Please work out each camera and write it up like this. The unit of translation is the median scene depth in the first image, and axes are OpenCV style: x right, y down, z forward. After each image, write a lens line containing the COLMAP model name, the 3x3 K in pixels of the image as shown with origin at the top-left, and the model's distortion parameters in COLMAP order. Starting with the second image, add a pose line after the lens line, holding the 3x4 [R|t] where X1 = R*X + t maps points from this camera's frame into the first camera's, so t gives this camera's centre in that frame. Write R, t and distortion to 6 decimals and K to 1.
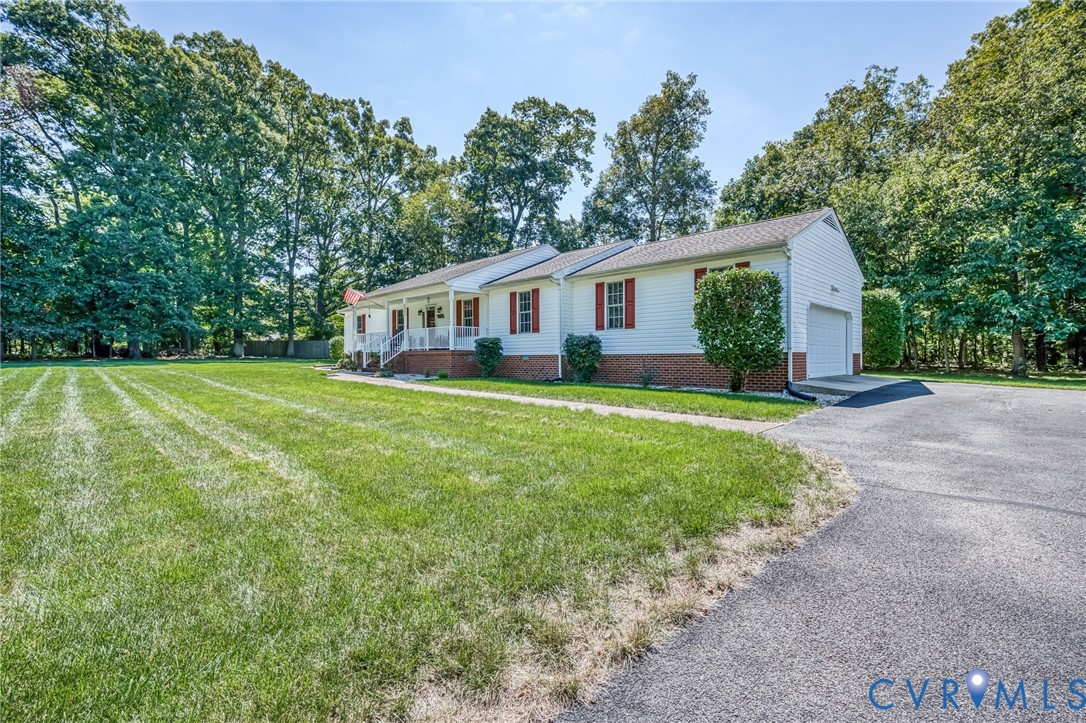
lens RADIAL K [[467.3, 0, 544.2], [0, 467.3, 354.9], [0, 0, 1]] dist [0.034442, 0.001318]
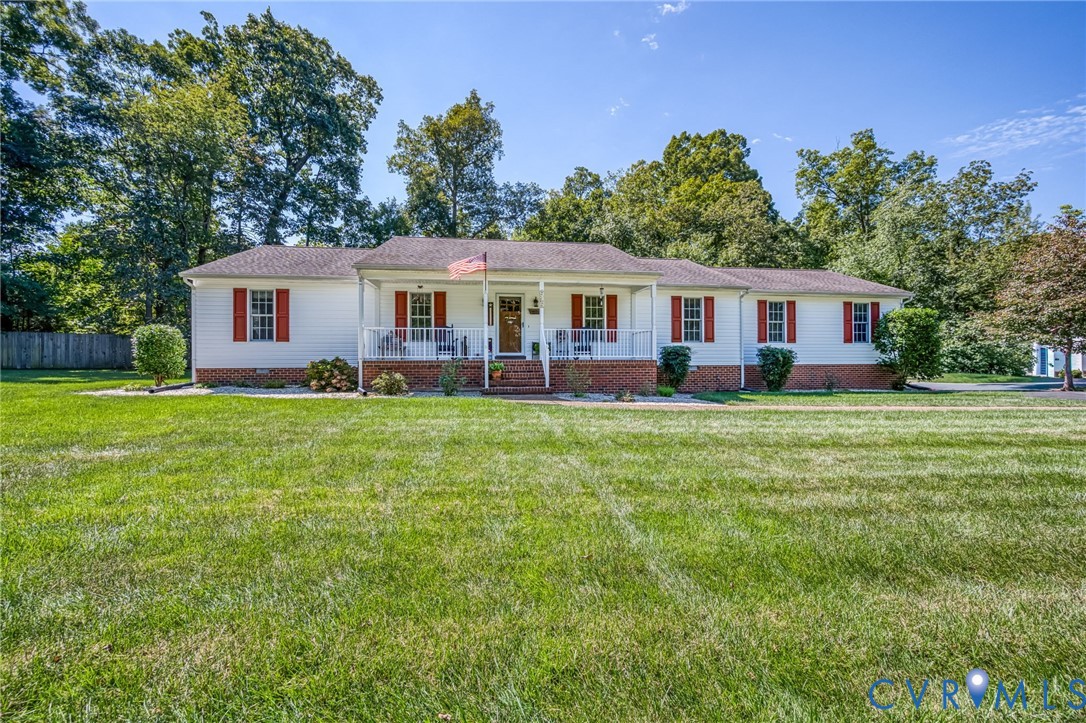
lens RADIAL K [[467.3, 0, 538.0], [0, 467.3, 359.2], [0, 0, 1]] dist [0.034442, 0.001318]
pose [[0.641779, 0.030205, 0.766295, -0.773587], [-0.003812, 0.999337, -0.036198, 0.019237], [-0.766880, 0.020310, 0.641469, 0.509617]]
